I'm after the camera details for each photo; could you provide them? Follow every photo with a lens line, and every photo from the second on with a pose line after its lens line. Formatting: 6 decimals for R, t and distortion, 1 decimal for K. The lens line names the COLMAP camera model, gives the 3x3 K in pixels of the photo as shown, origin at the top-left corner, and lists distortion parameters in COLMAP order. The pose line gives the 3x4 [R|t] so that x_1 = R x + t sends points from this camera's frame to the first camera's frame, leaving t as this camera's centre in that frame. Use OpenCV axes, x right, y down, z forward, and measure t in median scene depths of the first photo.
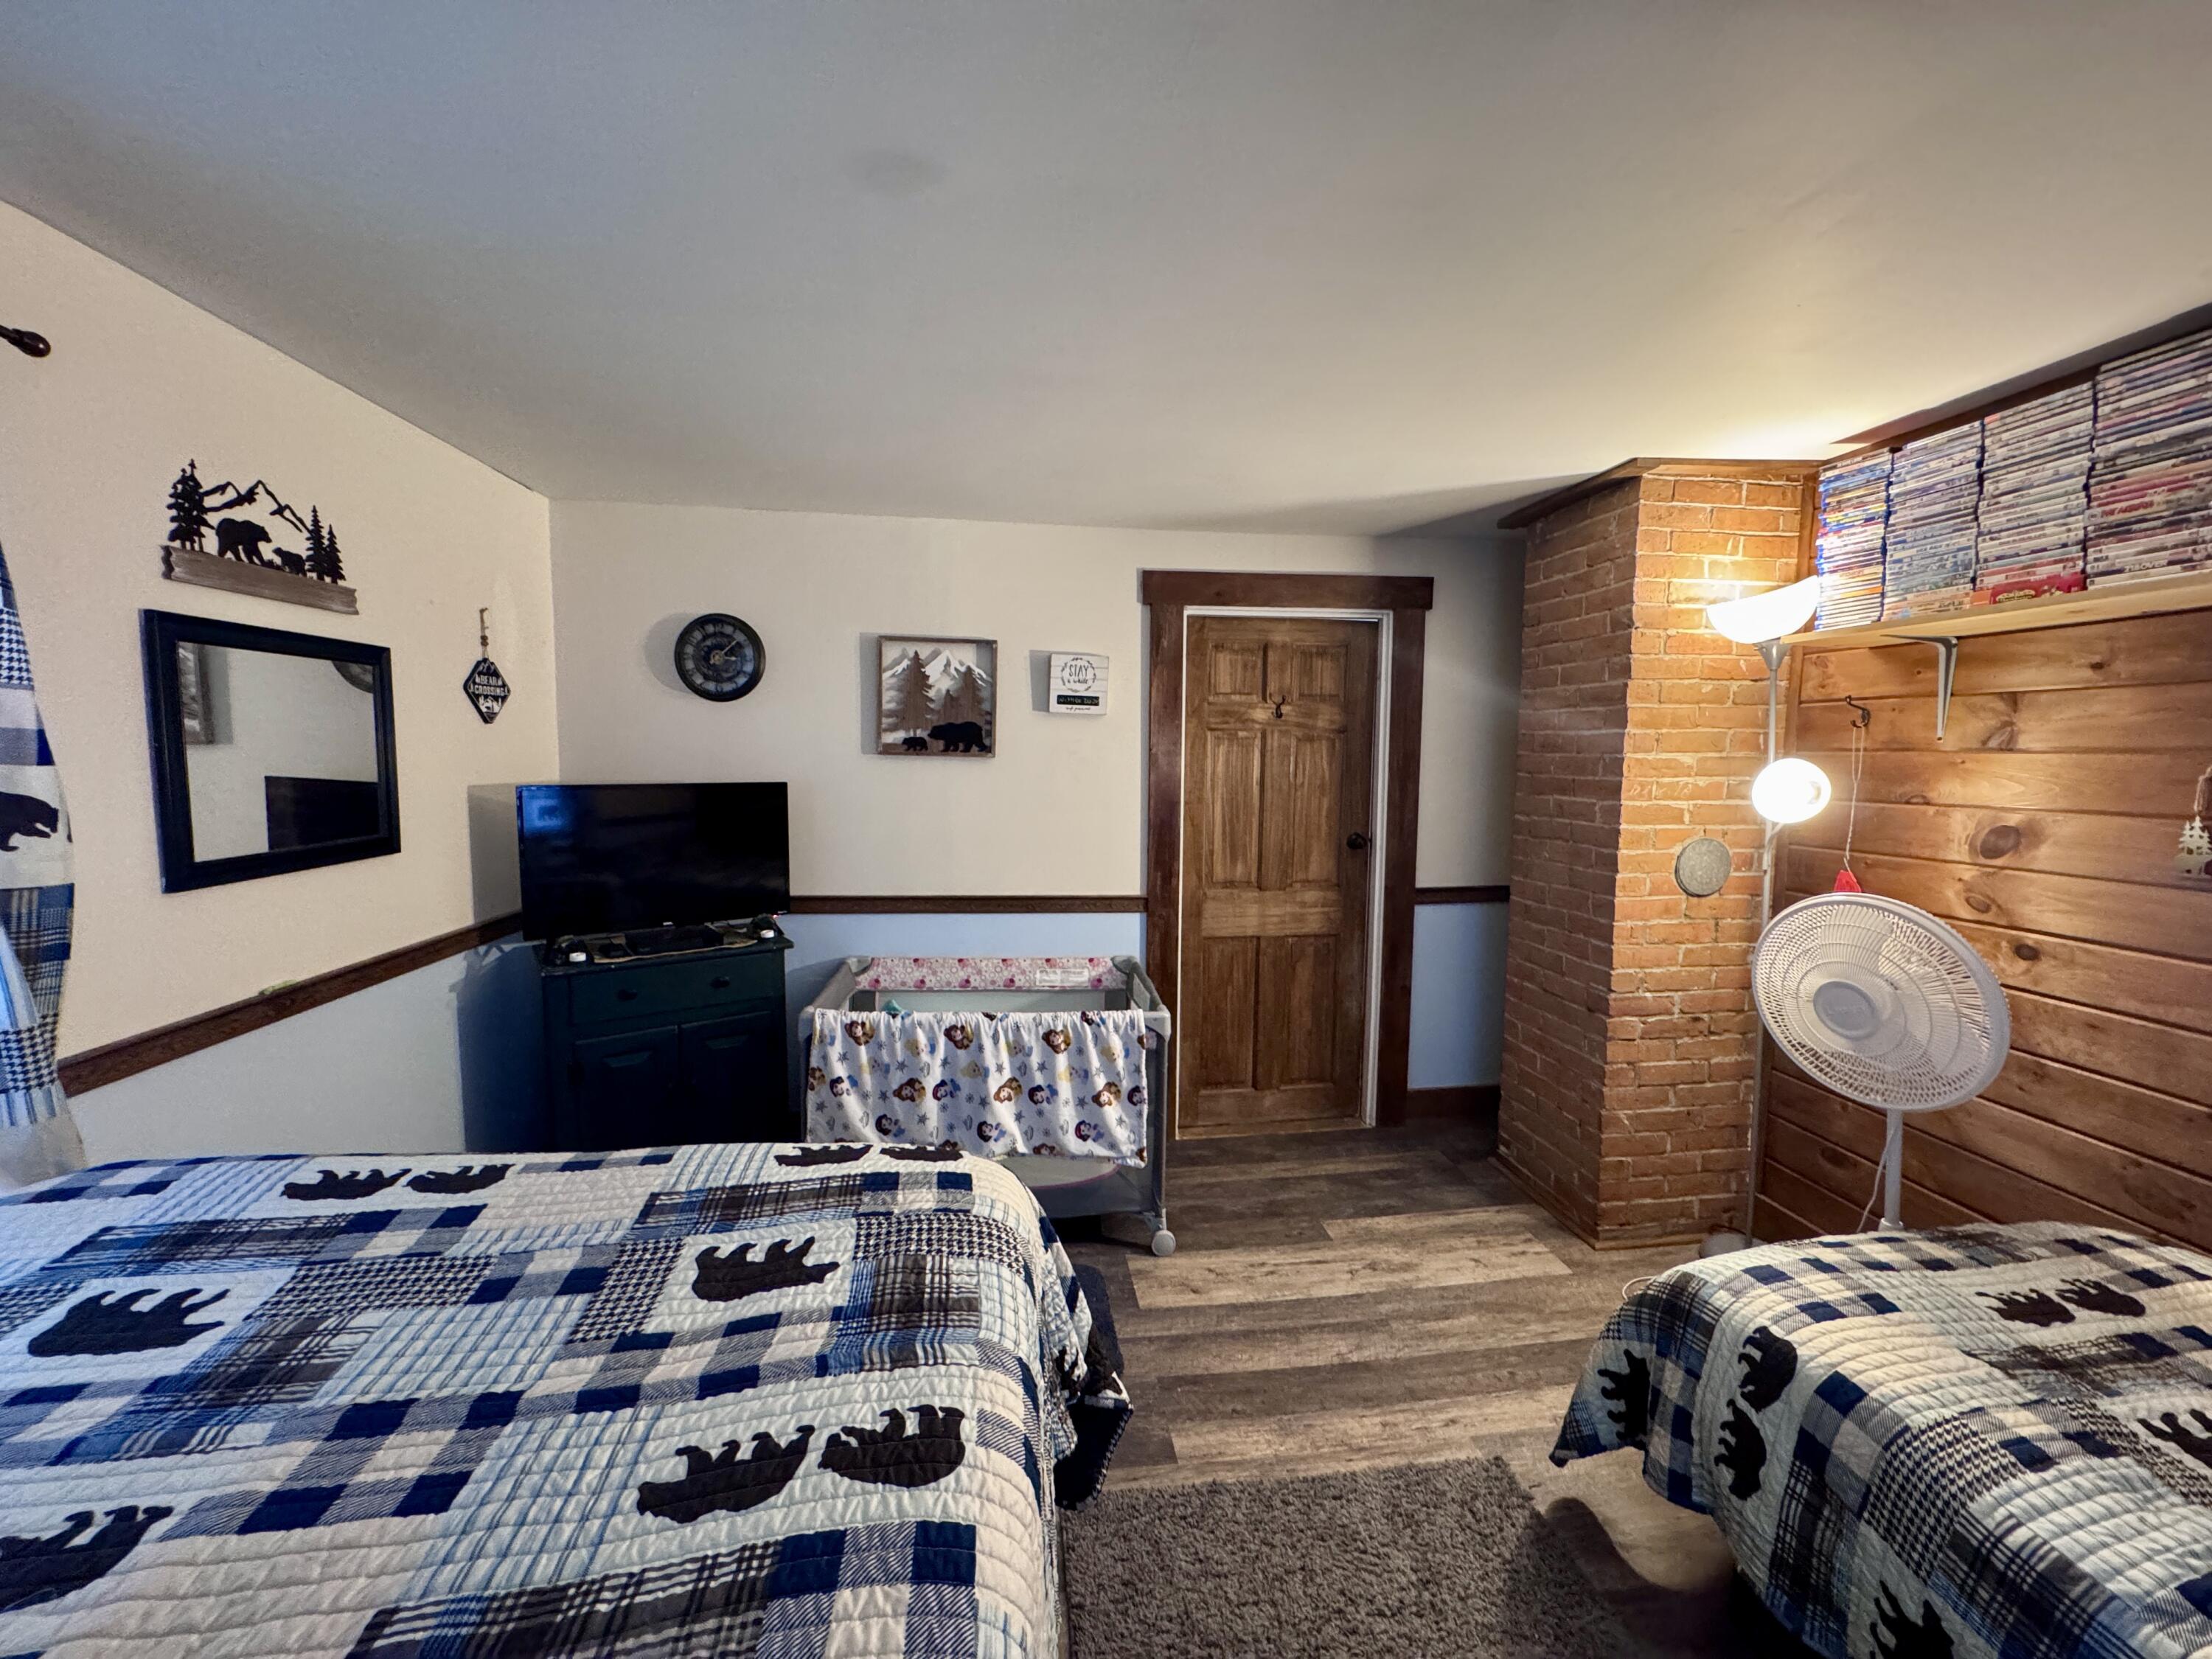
lens RADIAL K [[887.1, 0, 1108.7], [0, 887.1, 822.1], [0, 0, 1]] dist [0.001009, 0.000850]
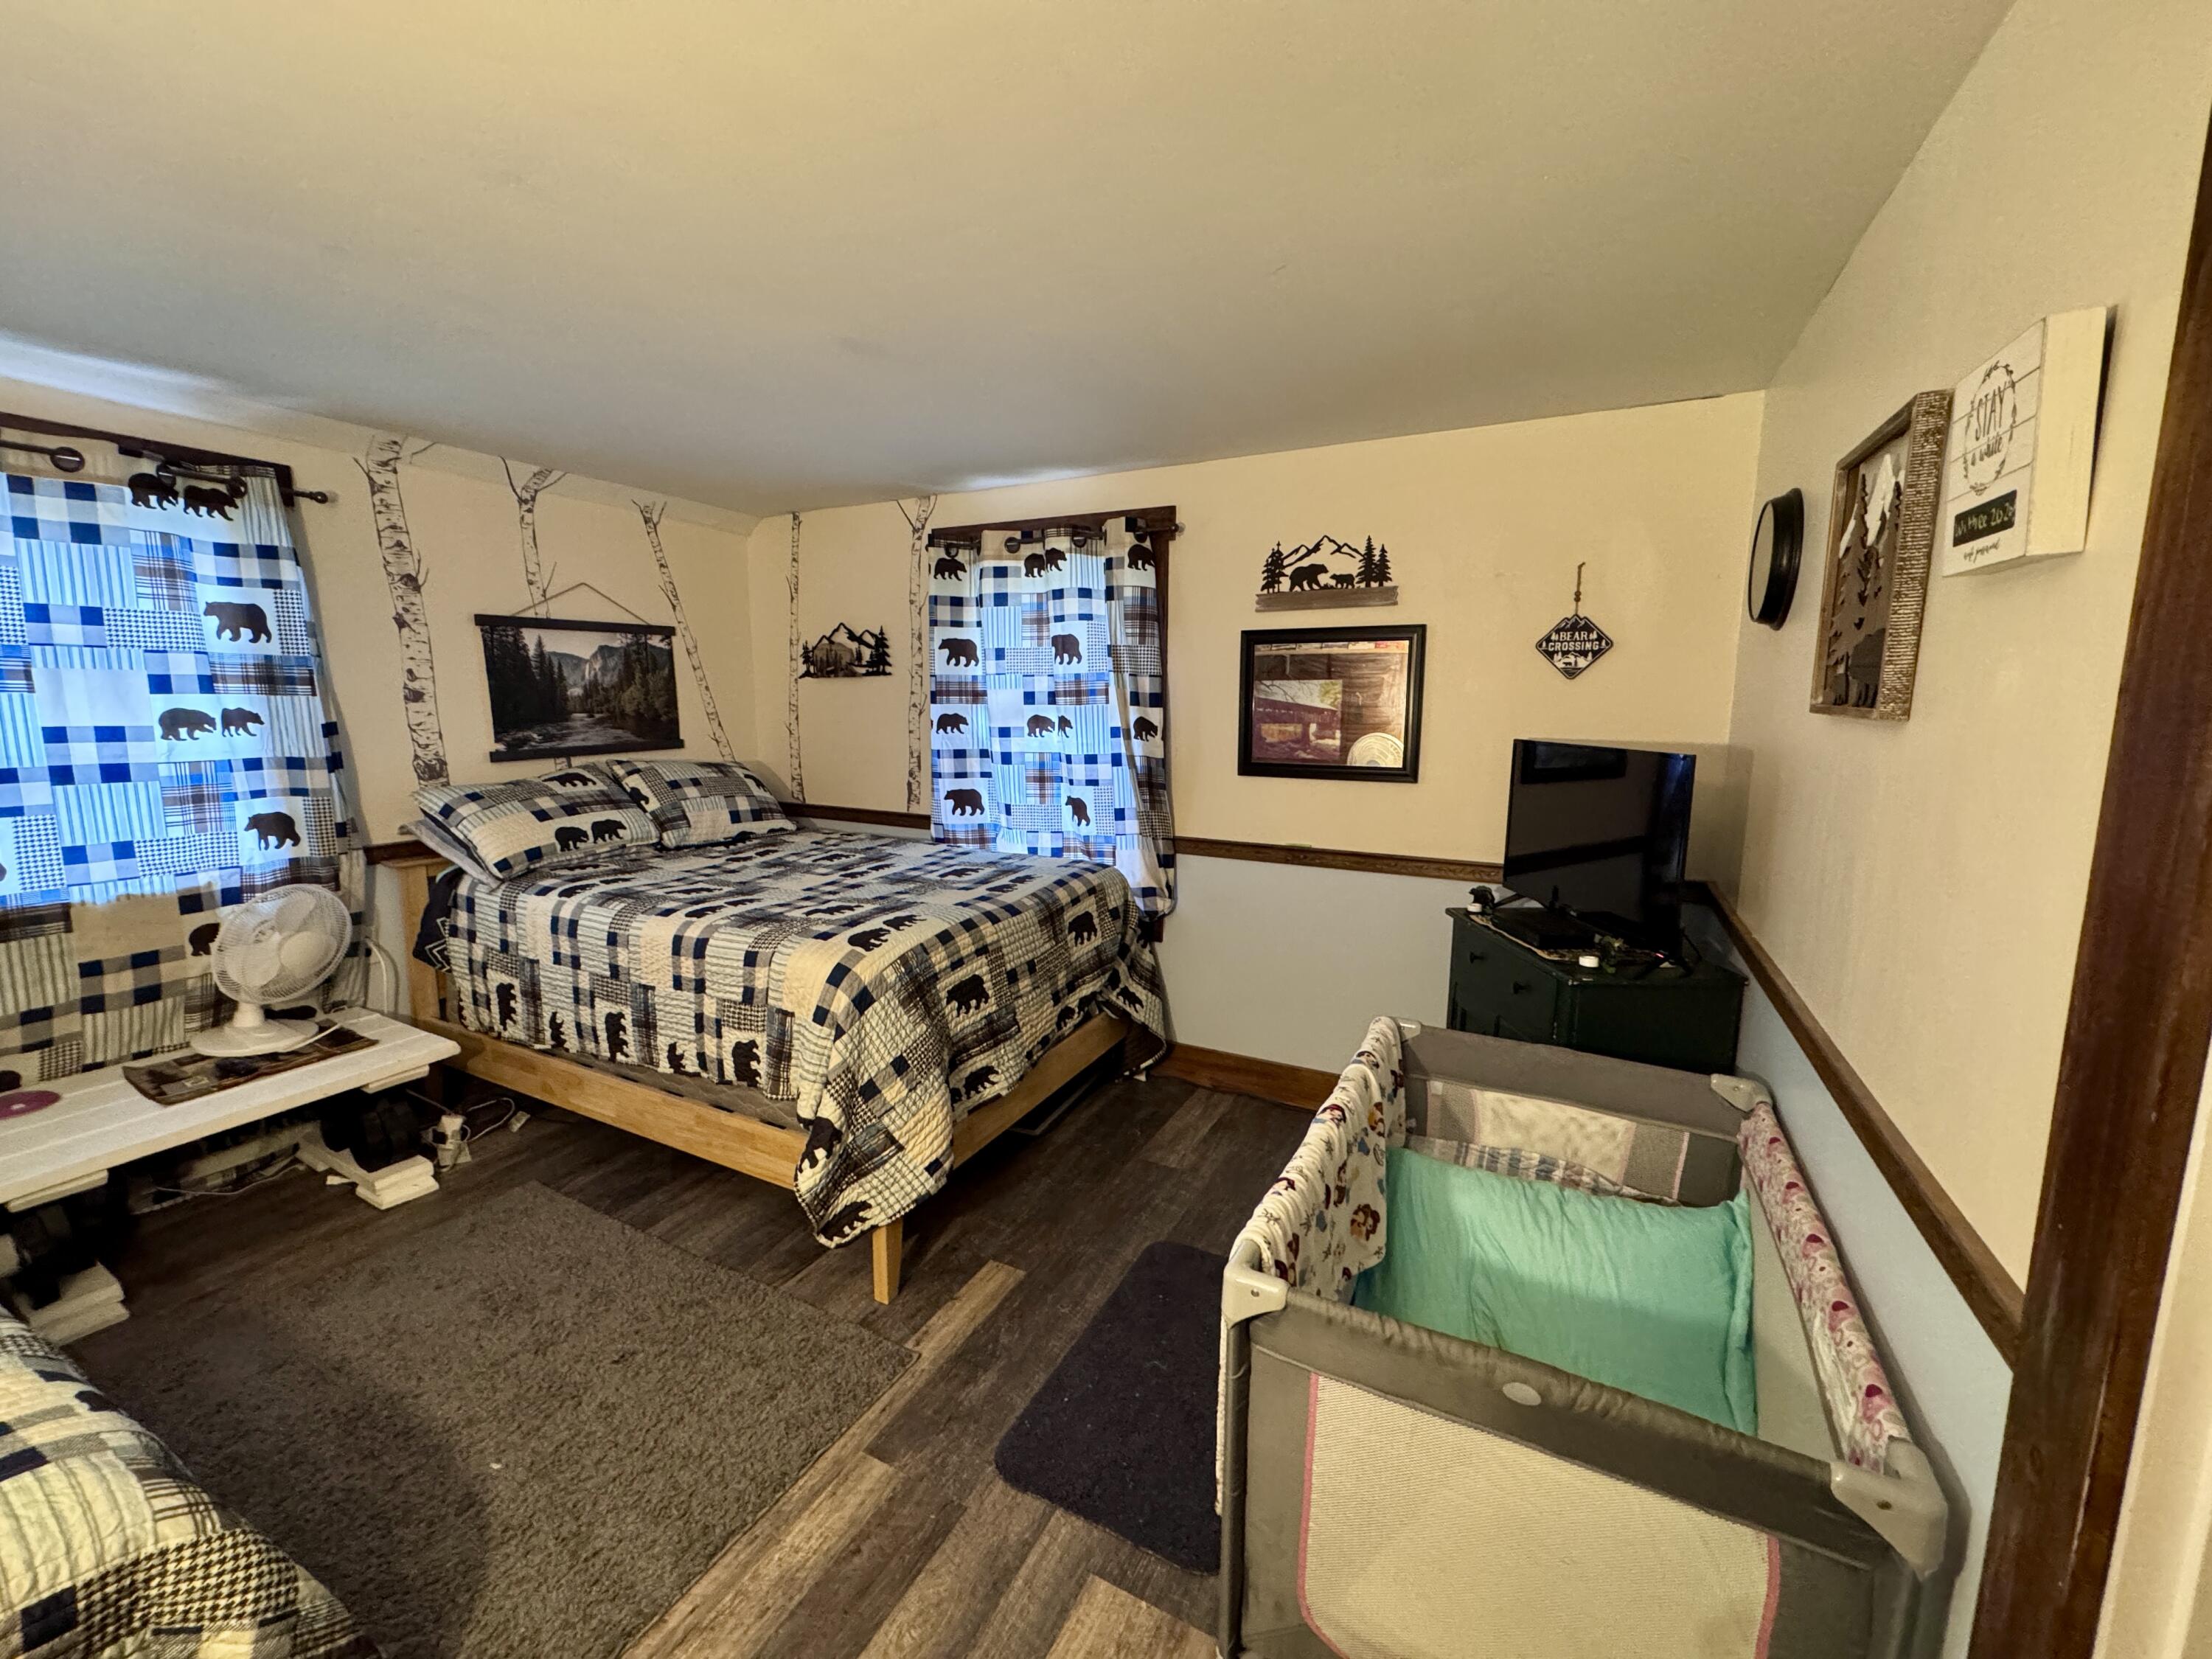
lens RADIAL K [[887.1, 0, 1103.8], [0, 887.1, 829.4], [0, 0, 1]] dist [0.001009, 0.000850]
pose [[-0.574420, 0.098104, -0.812661, 0.611620], [-0.084014, 0.980483, 0.177748, -0.105533], [0.814238, 0.170377, -0.554967, 1.569249]]
